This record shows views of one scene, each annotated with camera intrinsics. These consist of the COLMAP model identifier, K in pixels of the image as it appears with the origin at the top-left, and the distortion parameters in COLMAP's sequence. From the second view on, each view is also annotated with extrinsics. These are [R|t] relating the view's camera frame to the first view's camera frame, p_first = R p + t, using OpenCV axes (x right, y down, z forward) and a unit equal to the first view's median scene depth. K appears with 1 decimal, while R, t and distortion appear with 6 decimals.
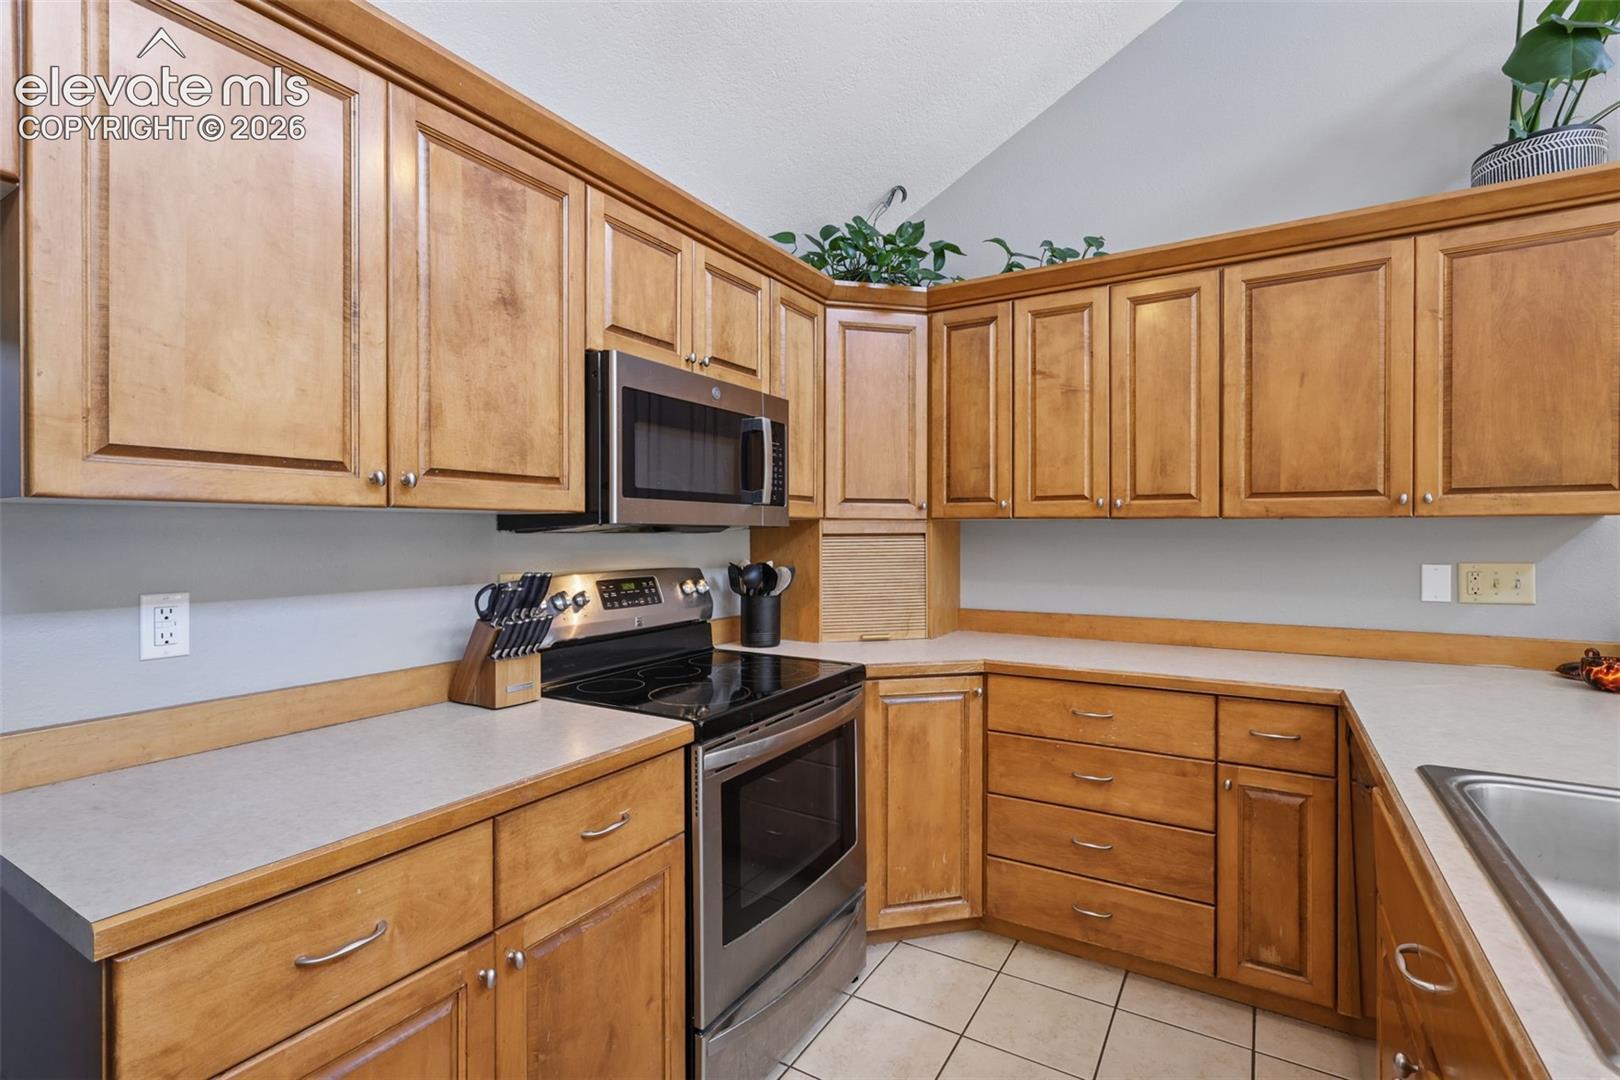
lens RADIAL K [[749.2, 0, 805.6], [0, 749.2, 535.7], [0, 0, 1]] dist [0.000766, 0.001208]
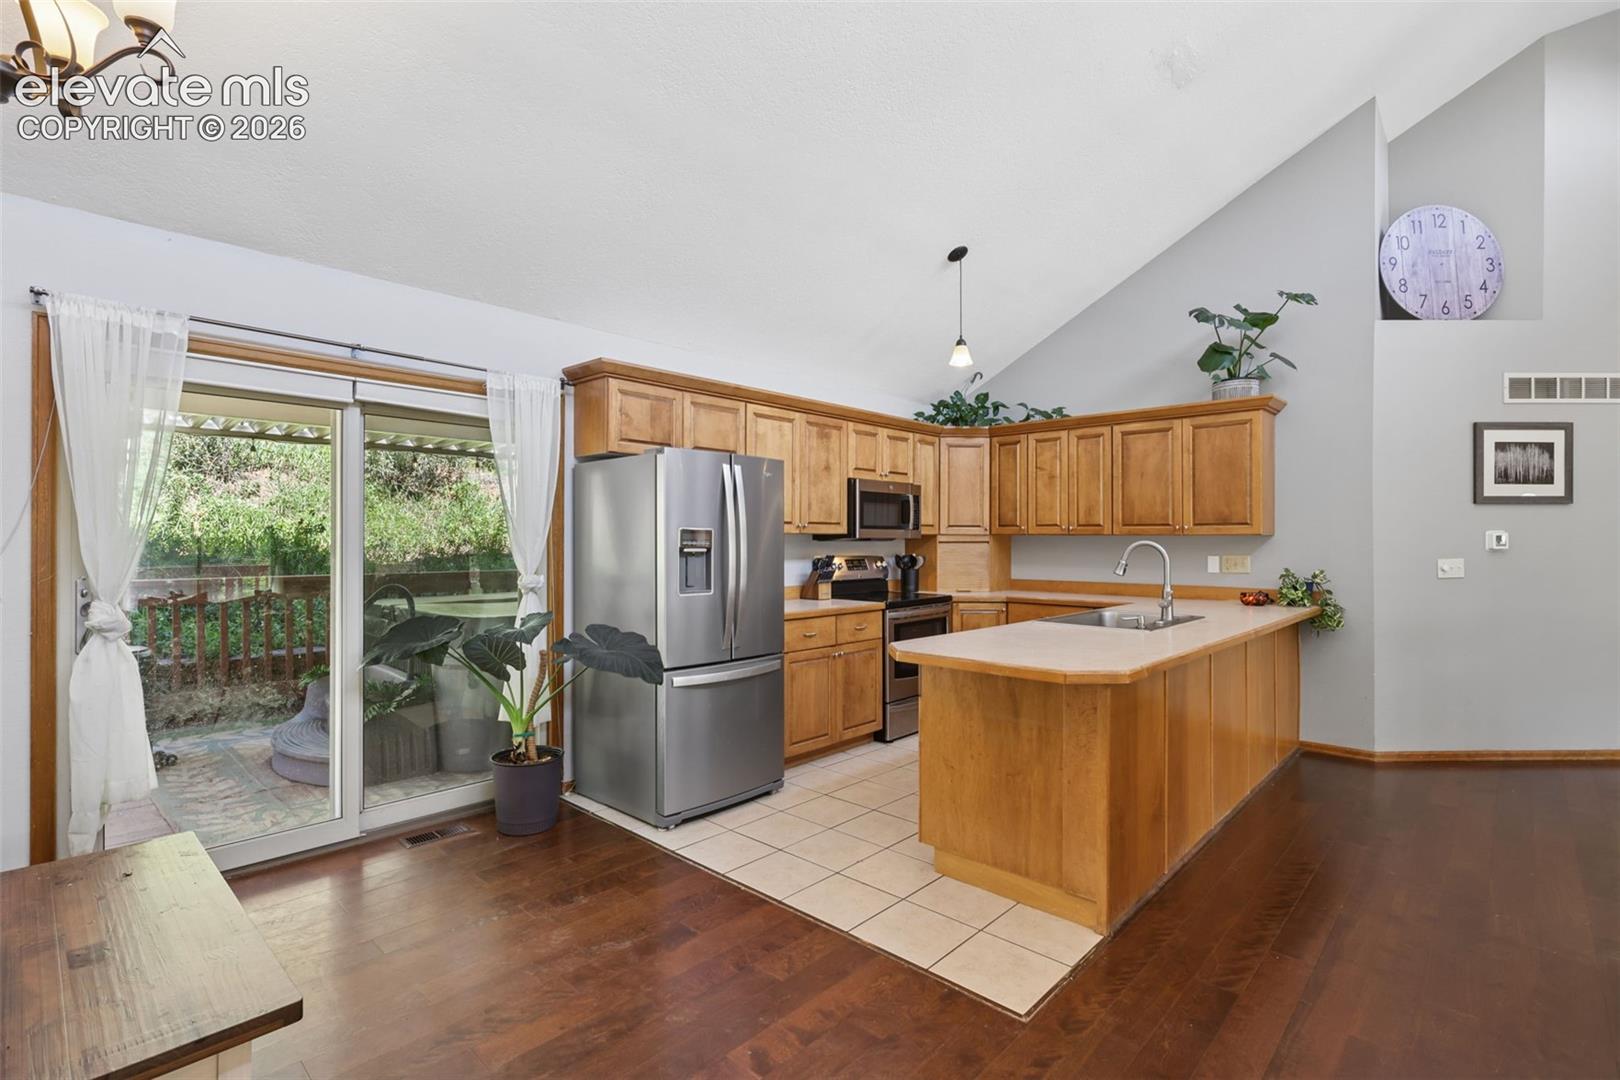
lens RADIAL K [[749.2, 0, 806.7], [0, 749.2, 540.5], [0, 0, 1]] dist [0.000766, 0.001208]
pose [[0.978000, 0.001949, -0.208596, 0.128471], [-0.002732, 0.999990, -0.003467, 0.003663], [0.208587, 0.003961, 0.977996, -1.516003]]
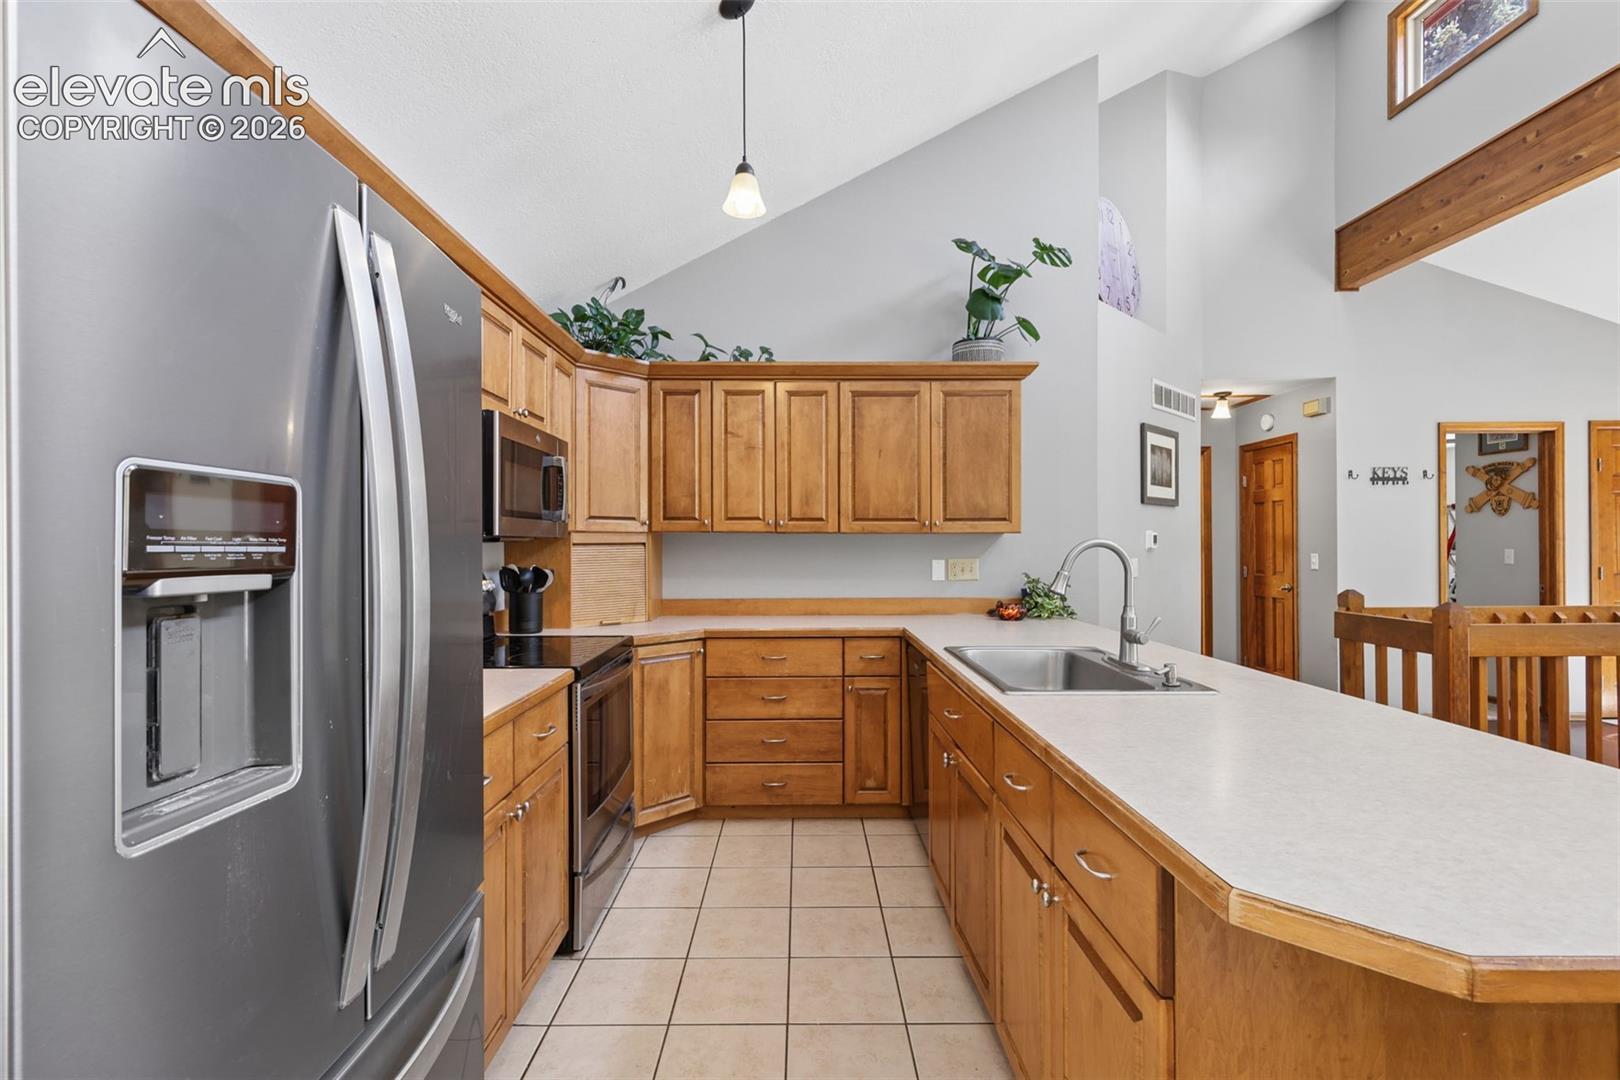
lens RADIAL K [[749.2, 0, 805.2], [0, 749.2, 539.1], [0, 0, 1]] dist [0.000766, 0.001208]
pose [[0.849515, 0.001520, 0.527562, -0.398414], [0.004076, 0.999947, -0.009445, 0.005000], [-0.527548, 0.010175, 0.849464, -0.377670]]
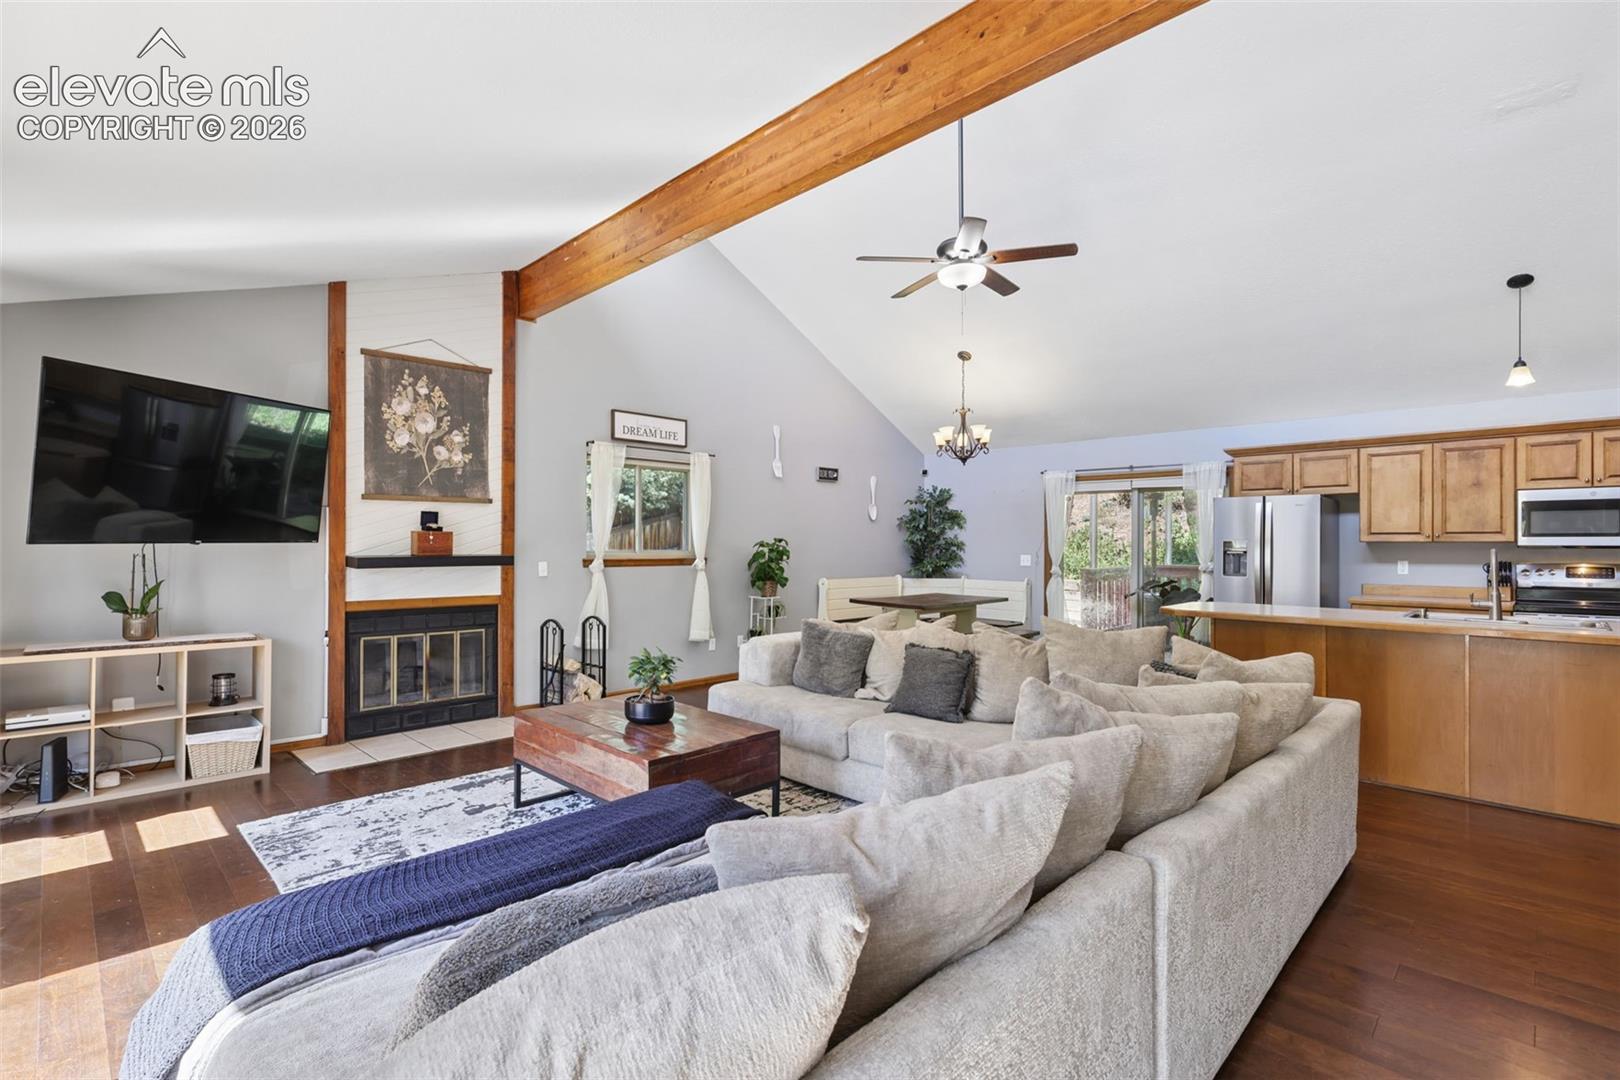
lens RADIAL K [[749.2, 0, 804.4], [0, 749.2, 543.9], [0, 0, 1]] dist [0.000766, 0.001208]
pose [[-0.234857, 0.001982, -0.972028, 2.787677], [-0.004352, 0.999986, 0.003091, -0.015501], [0.972020, 0.004956, -0.234845, -0.930693]]
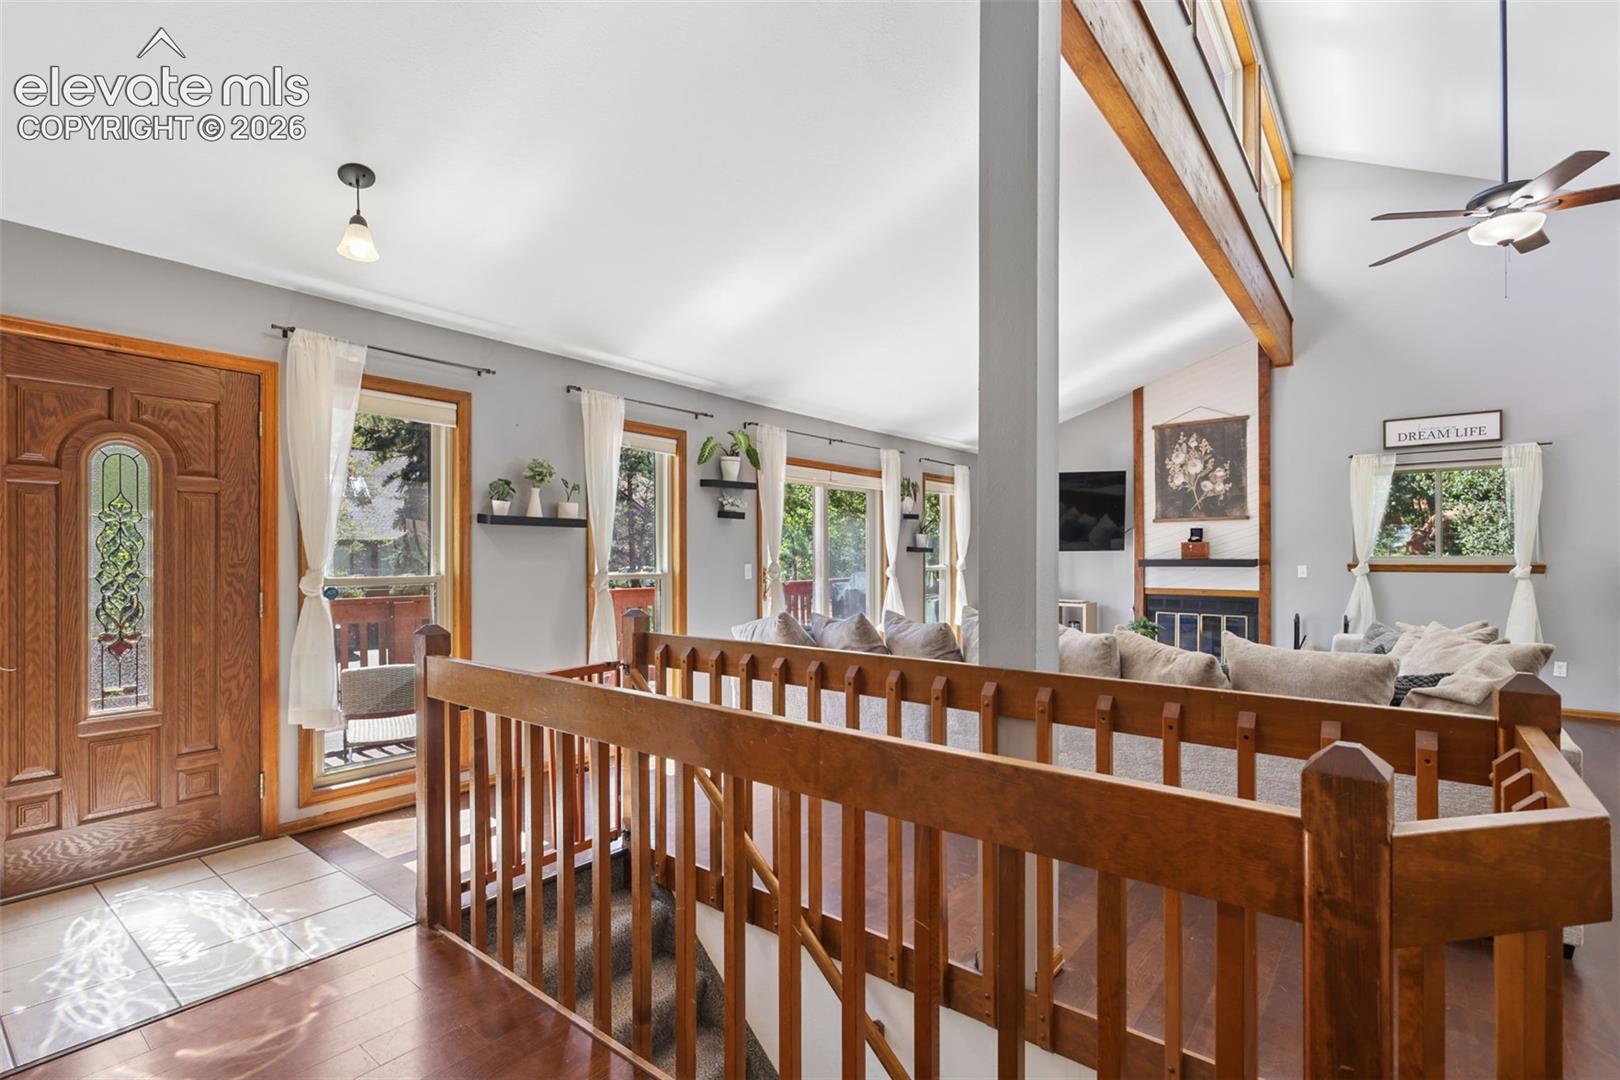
lens RADIAL K [[749.2, 0, 798.6], [0, 749.2, 549.9], [0, 0, 1]] dist [0.000766, 0.001208]
pose [[-0.989313, 0.003618, 0.145764, 2.037290], [0.002631, 0.999972, -0.006961, 0.012456], [-0.145785, -0.006503, -0.989295, 1.000135]]
